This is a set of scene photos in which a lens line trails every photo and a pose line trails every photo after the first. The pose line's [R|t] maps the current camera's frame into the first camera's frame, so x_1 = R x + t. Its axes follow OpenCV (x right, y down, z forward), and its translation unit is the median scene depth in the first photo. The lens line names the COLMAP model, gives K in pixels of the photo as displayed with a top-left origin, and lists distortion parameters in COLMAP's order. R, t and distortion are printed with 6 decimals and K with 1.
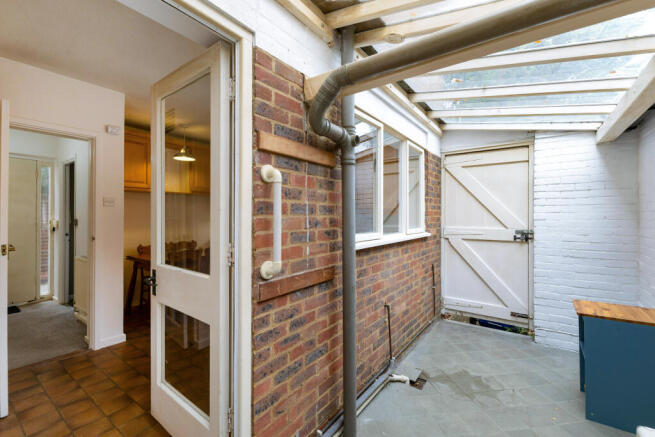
lens RADIAL K [[291.7, 0, 329.2], [0, 291.7, 214.1], [0, 0, 1]] dist [0.012580, -0.000287]
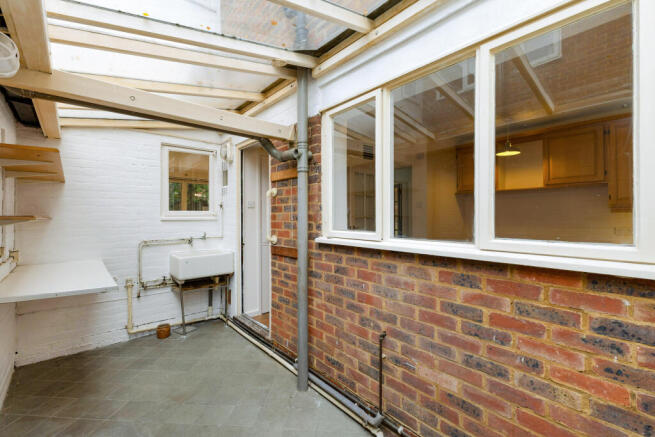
lens RADIAL K [[291.7, 0, 329.2], [0, 291.7, 214.1], [0, 0, 1]] dist [0.012580, -0.000287]
pose [[-0.257944, -0.006547, -0.966138, 1.476762], [0.011831, 0.999881, -0.009935, 0.033831], [0.966087, -0.013993, -0.257836, 1.692511]]
